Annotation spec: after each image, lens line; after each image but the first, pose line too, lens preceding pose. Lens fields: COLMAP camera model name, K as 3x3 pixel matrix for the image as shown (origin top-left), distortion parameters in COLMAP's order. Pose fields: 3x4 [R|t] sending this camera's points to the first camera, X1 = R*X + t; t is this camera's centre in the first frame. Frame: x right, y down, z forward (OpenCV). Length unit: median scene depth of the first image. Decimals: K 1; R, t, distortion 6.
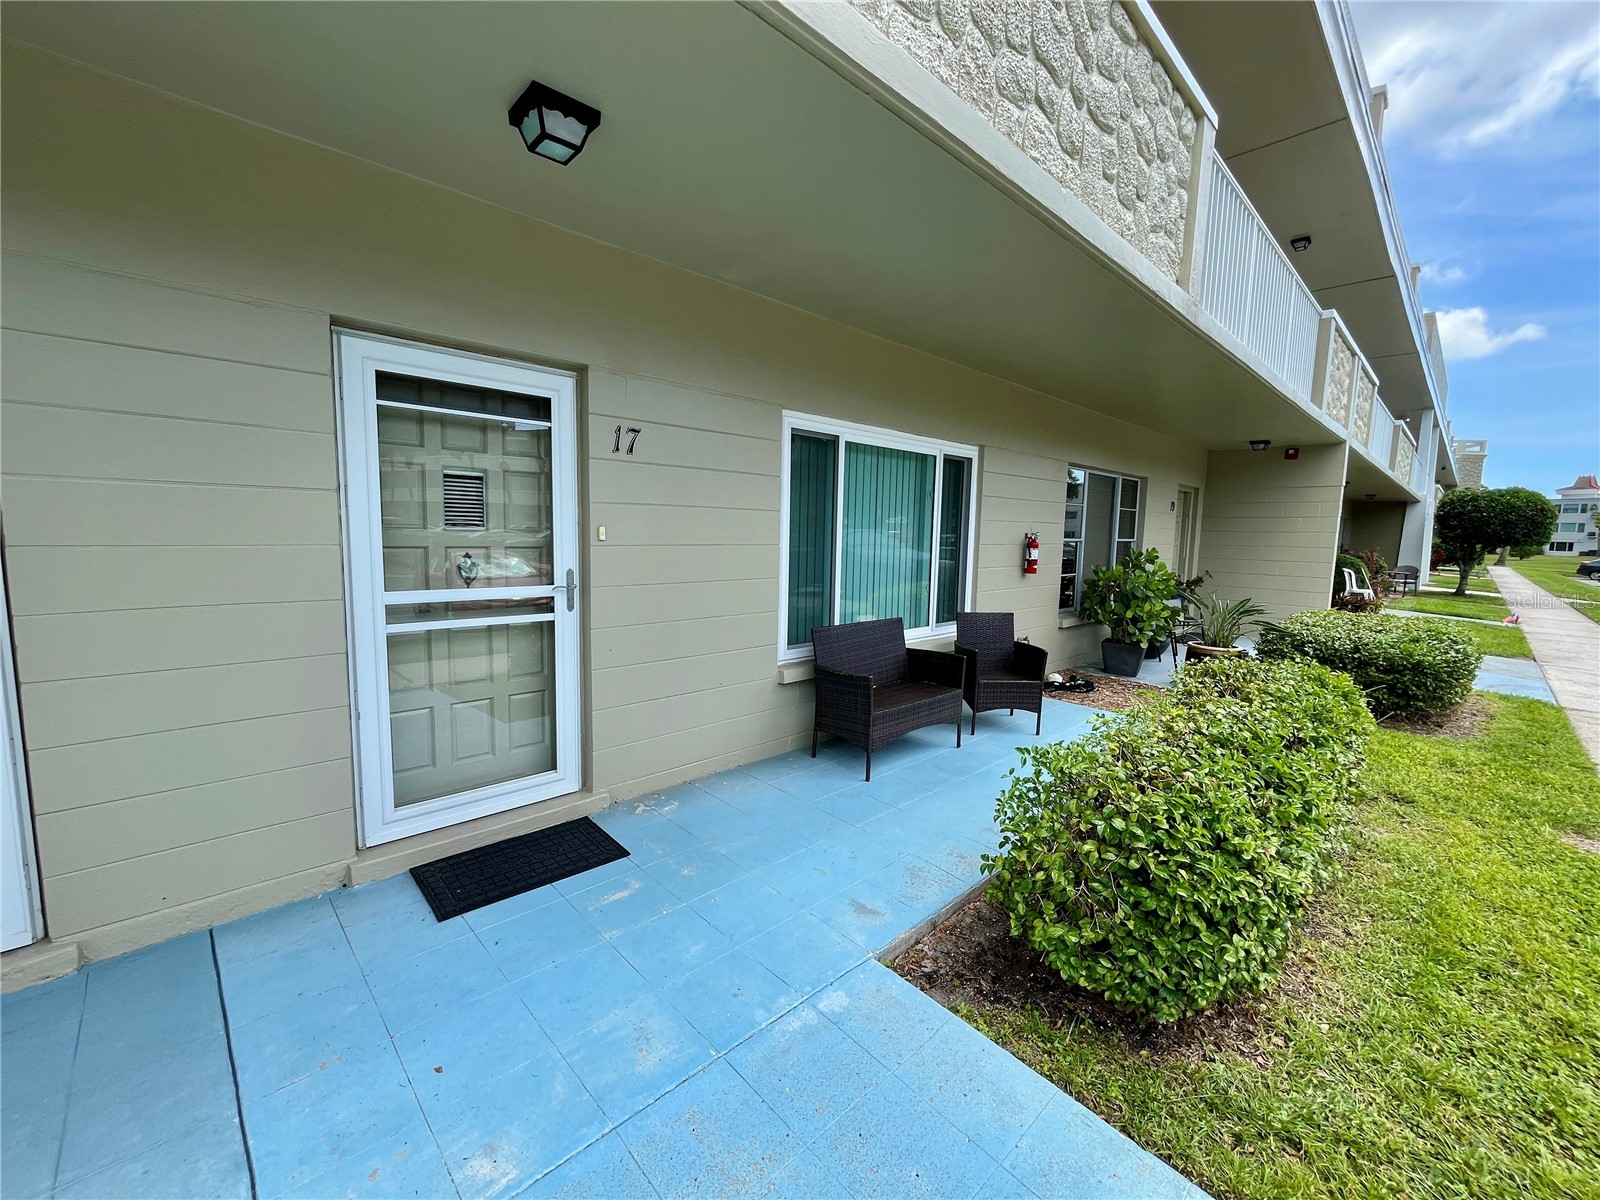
lens RADIAL K [[646.7, 0, 794.6], [0, 646.7, 597.7], [0, 0, 1]] dist [-0.003373, -0.000395]
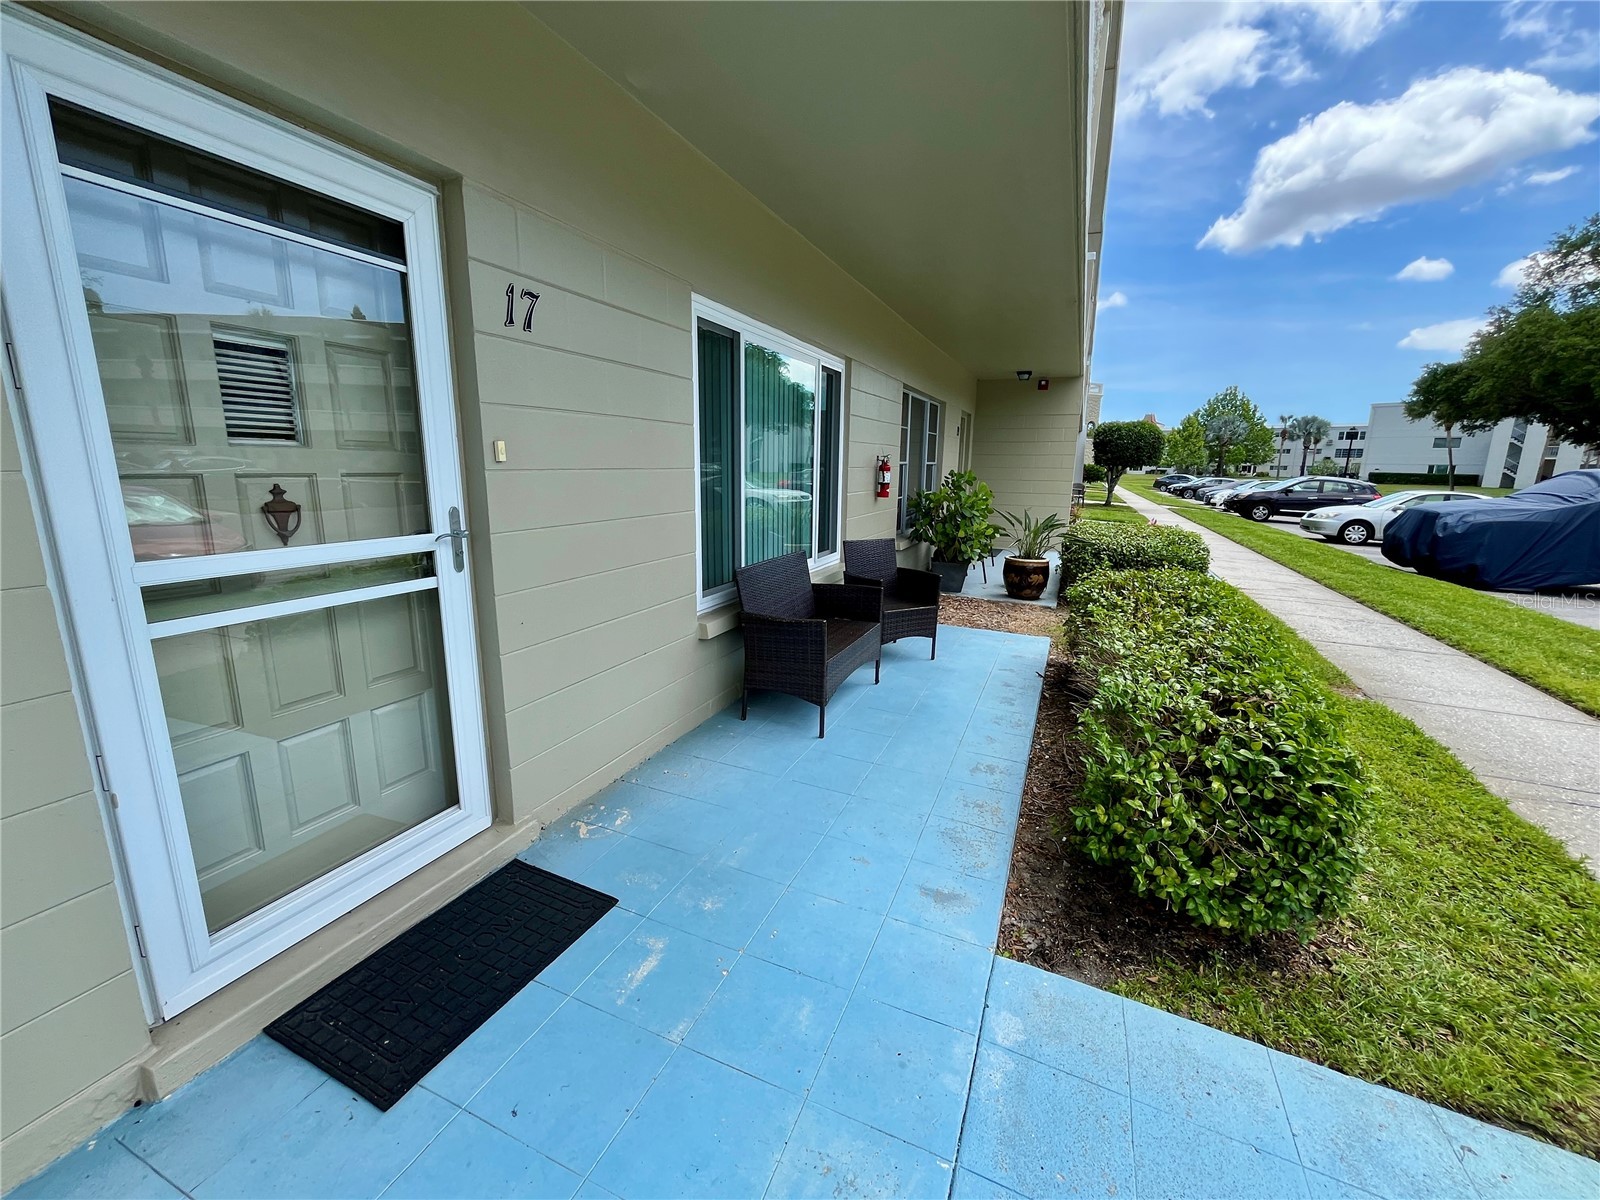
lens RADIAL K [[646.7, 0, 793.6], [0, 646.7, 598.4], [0, 0, 1]] dist [-0.003373, -0.000395]
pose [[0.921095, -0.089465, 0.378920, -0.280715], [0.048013, 0.991914, 0.117483, -0.012891], [-0.386367, -0.090020, 0.917942, 0.256038]]
